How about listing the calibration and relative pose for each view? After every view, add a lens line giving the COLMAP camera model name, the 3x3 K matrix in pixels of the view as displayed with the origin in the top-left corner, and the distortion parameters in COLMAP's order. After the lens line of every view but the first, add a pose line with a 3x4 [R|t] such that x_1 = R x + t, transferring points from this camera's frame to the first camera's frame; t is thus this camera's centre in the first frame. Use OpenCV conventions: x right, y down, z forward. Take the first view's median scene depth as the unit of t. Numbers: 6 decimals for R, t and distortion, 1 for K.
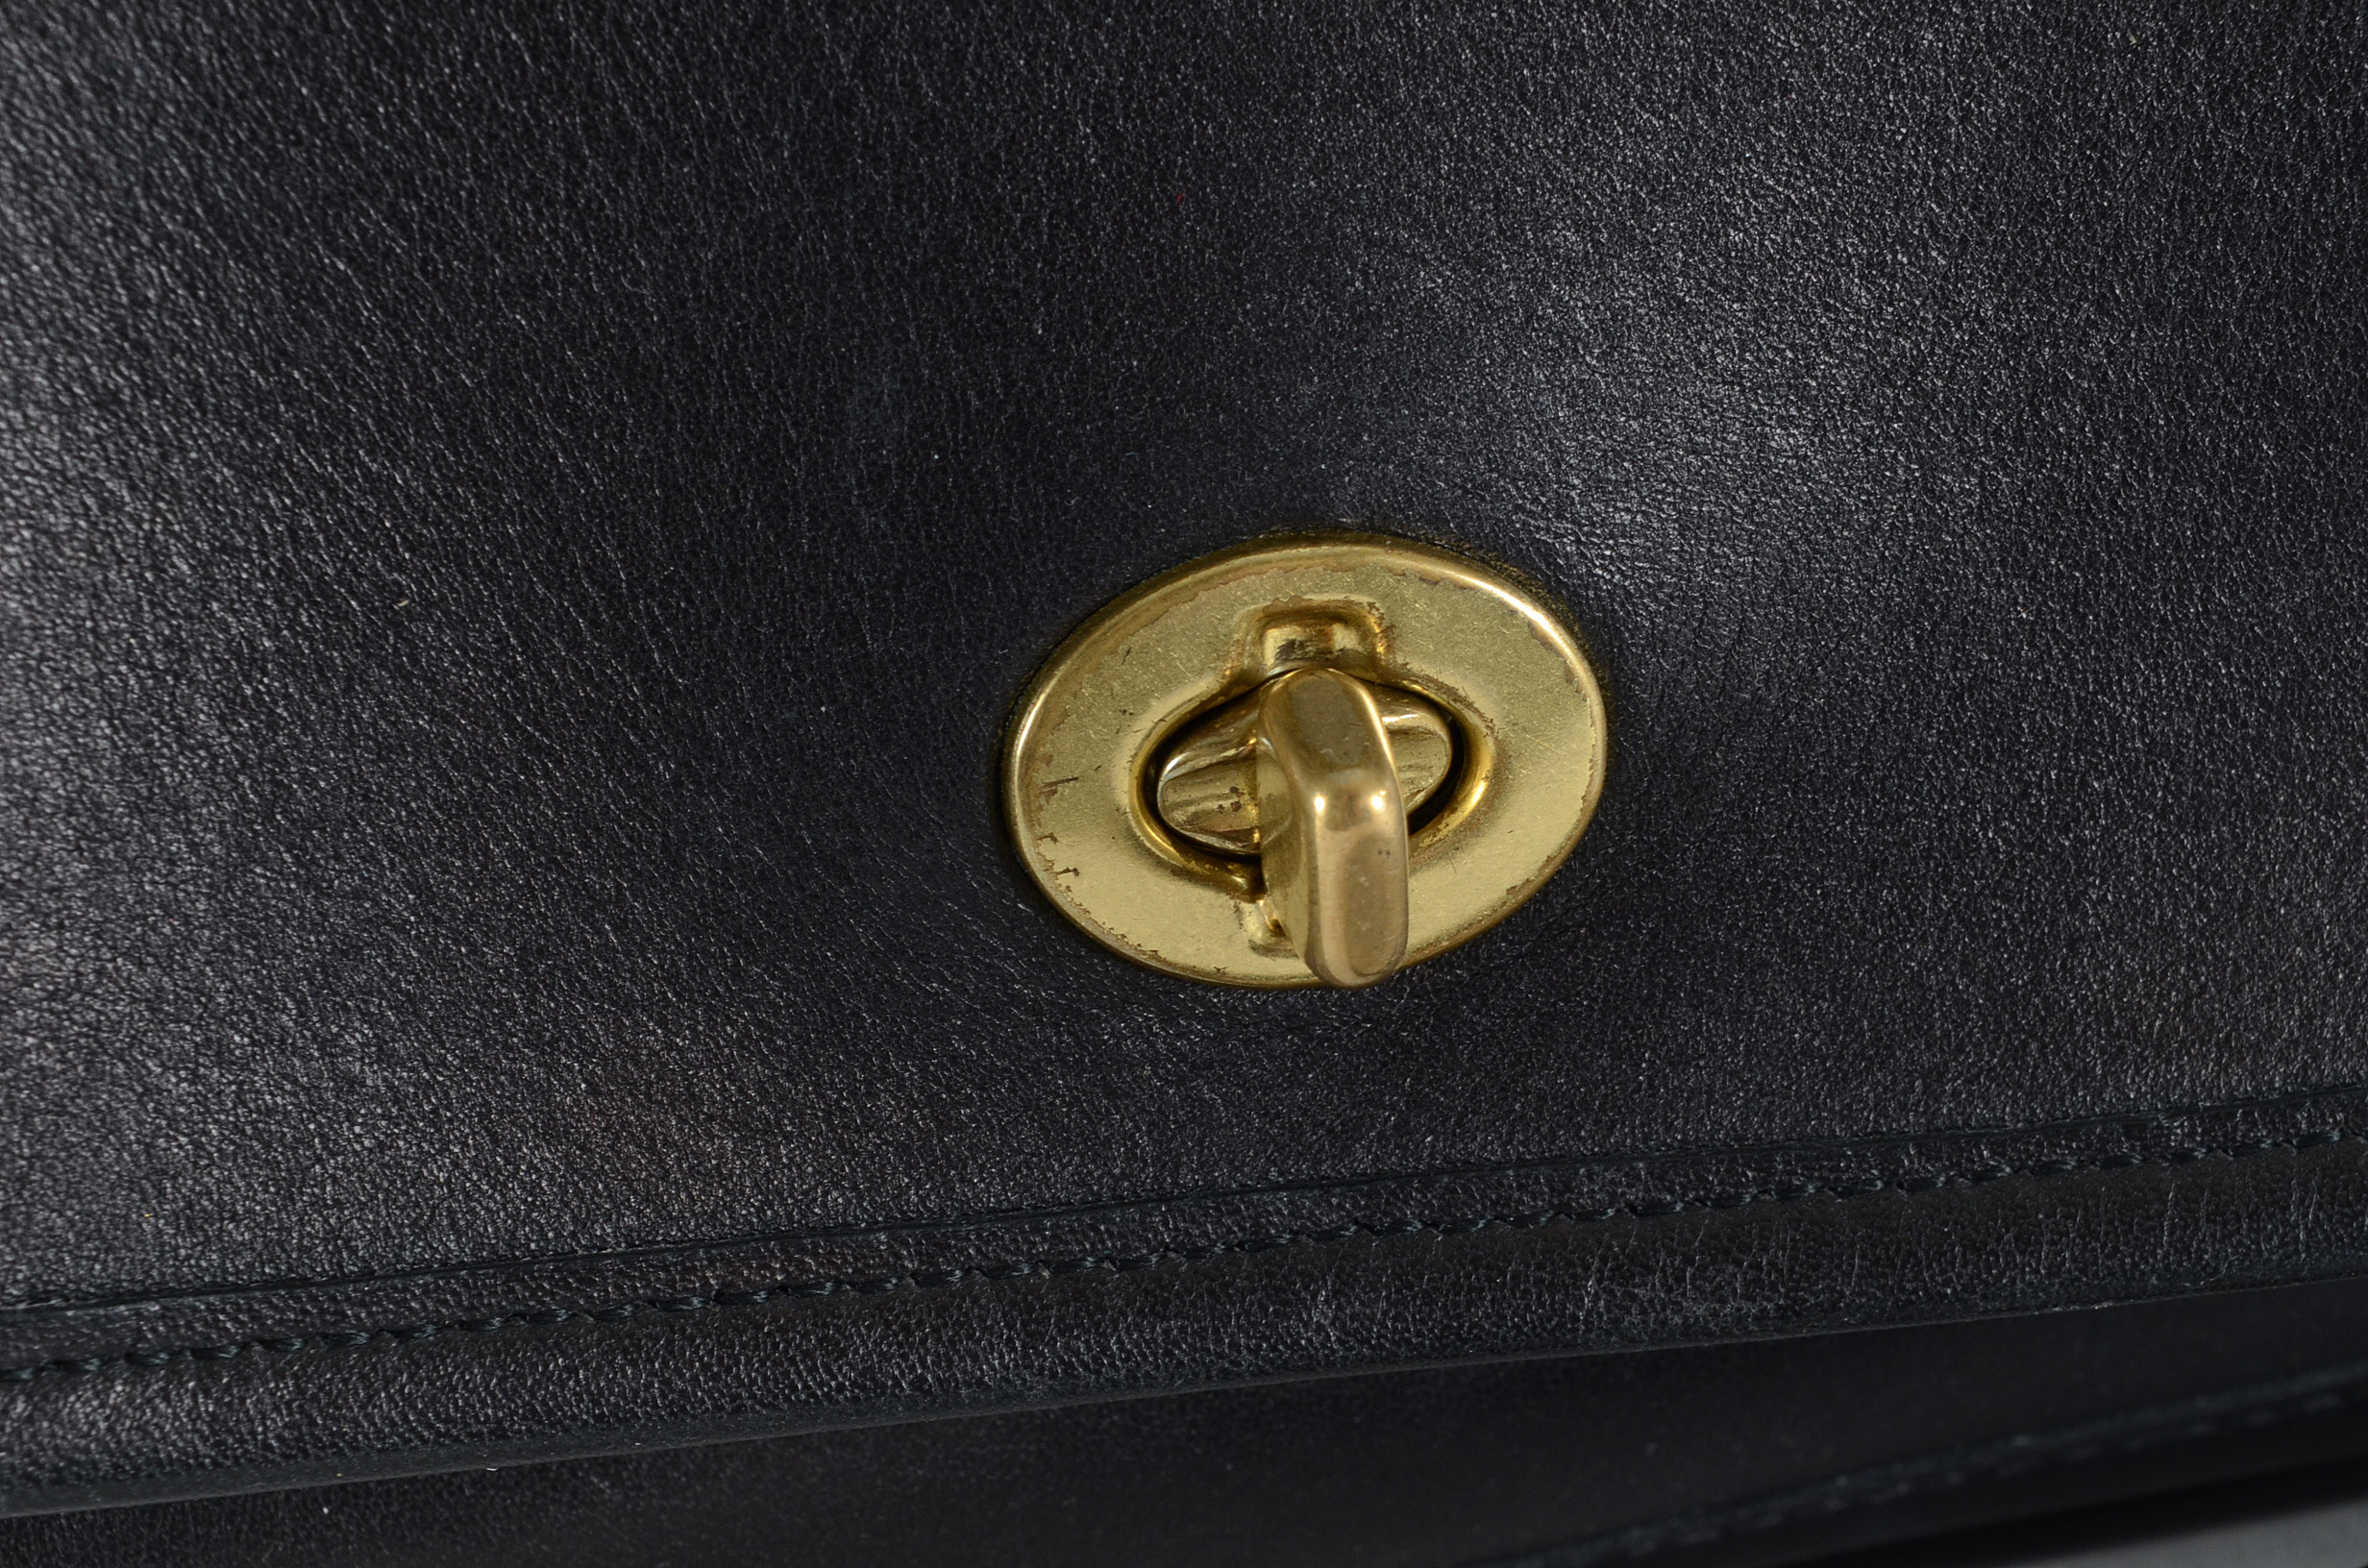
lens RADIAL K [[5657.4, 0, 1186.8], [0, 5657.4, 784.1], [0, 0, 1]] dist [0.030476, 0.000000]
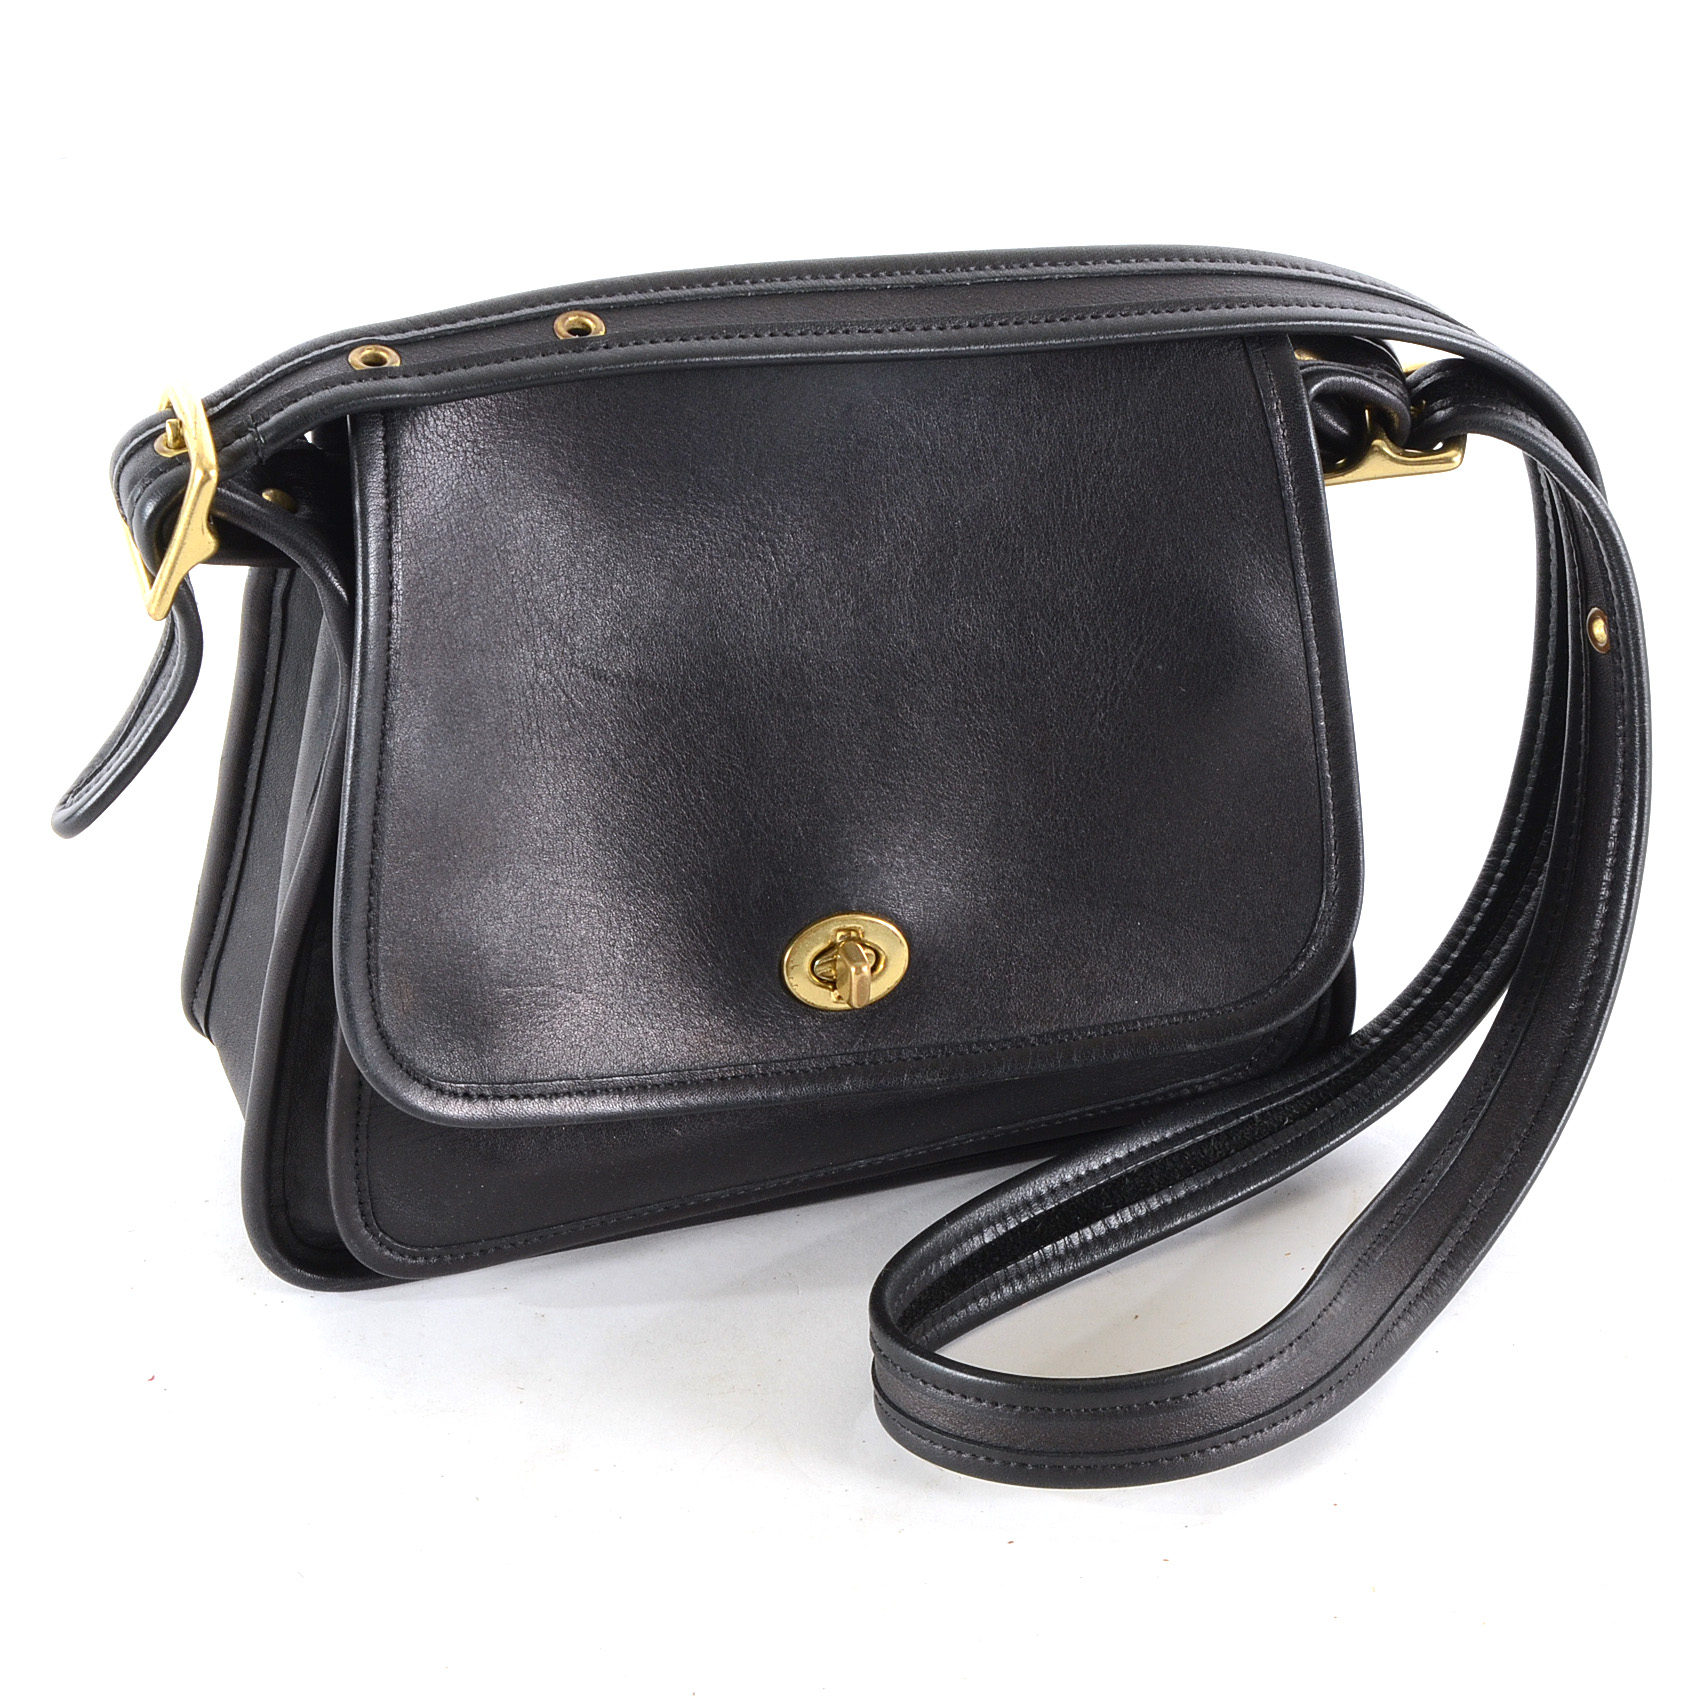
lens RADIAL K [[5854.6, 0, 852.8], [0, 5854.6, 853.7], [0, 0, 1]] dist [-0.082201, 0.000000]
pose [[0.991822, -0.013924, 0.126866, -0.584677], [0.017796, 0.999408, -0.029442, 0.049930], [-0.126381, 0.031459, 0.991483, -3.792691]]
